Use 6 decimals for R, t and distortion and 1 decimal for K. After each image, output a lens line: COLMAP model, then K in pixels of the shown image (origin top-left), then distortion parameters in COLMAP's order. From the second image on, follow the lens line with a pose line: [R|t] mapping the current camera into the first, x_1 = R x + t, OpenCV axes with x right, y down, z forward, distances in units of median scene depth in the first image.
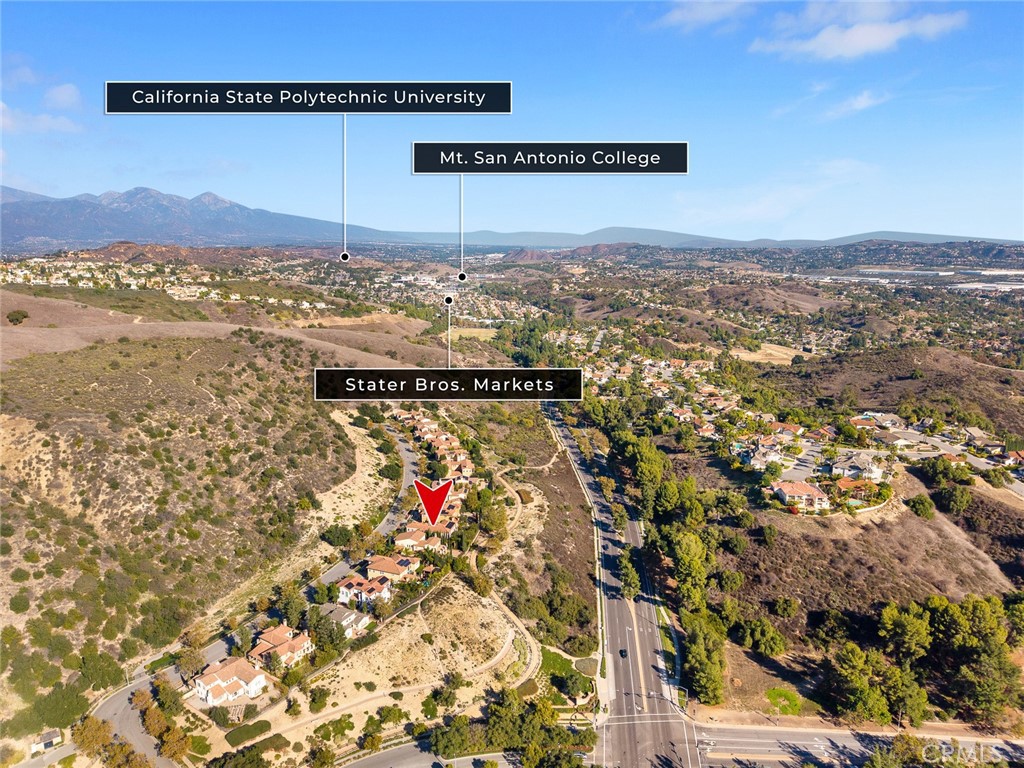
lens RADIAL K [[688.8, 0, 512.0], [0, 688.8, 384.0], [0, 0, 1]] dist [0.007494, 0.002087]
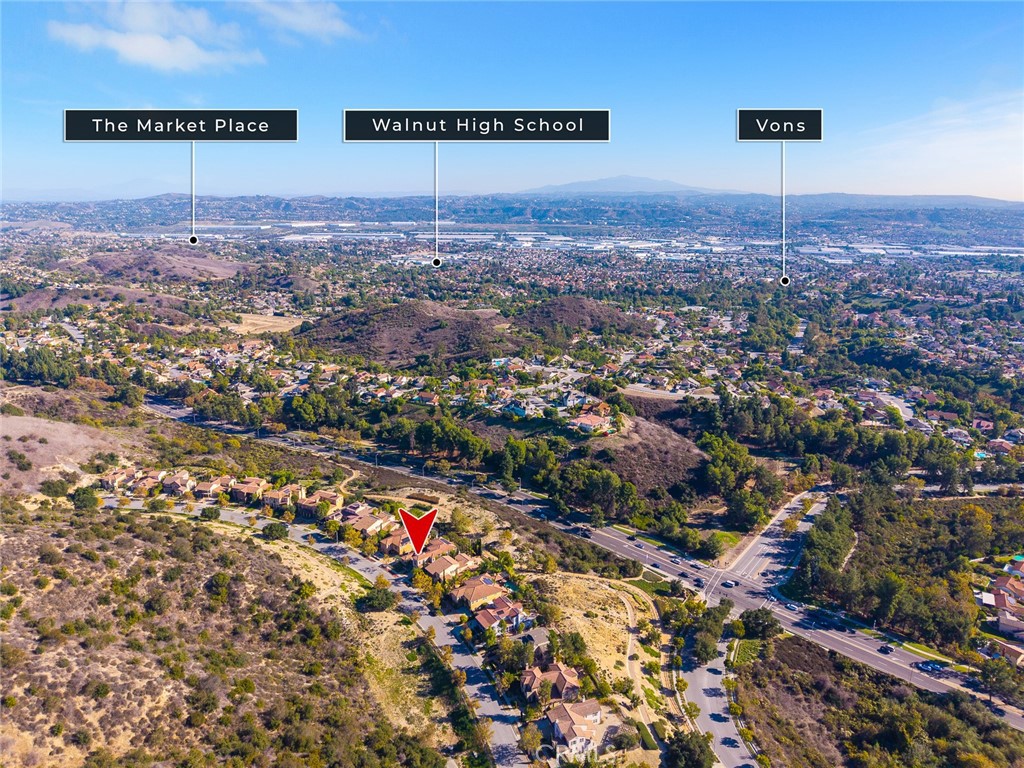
lens RADIAL K [[688.8, 0, 512.0], [0, 688.8, 384.0], [0, 0, 1]] dist [0.007494, 0.002087]
pose [[0.576776, -0.219306, 0.786915, -0.922835], [0.165051, 0.974709, 0.150667, -0.188744], [-0.800055, 0.042980, 0.598385, 0.348054]]
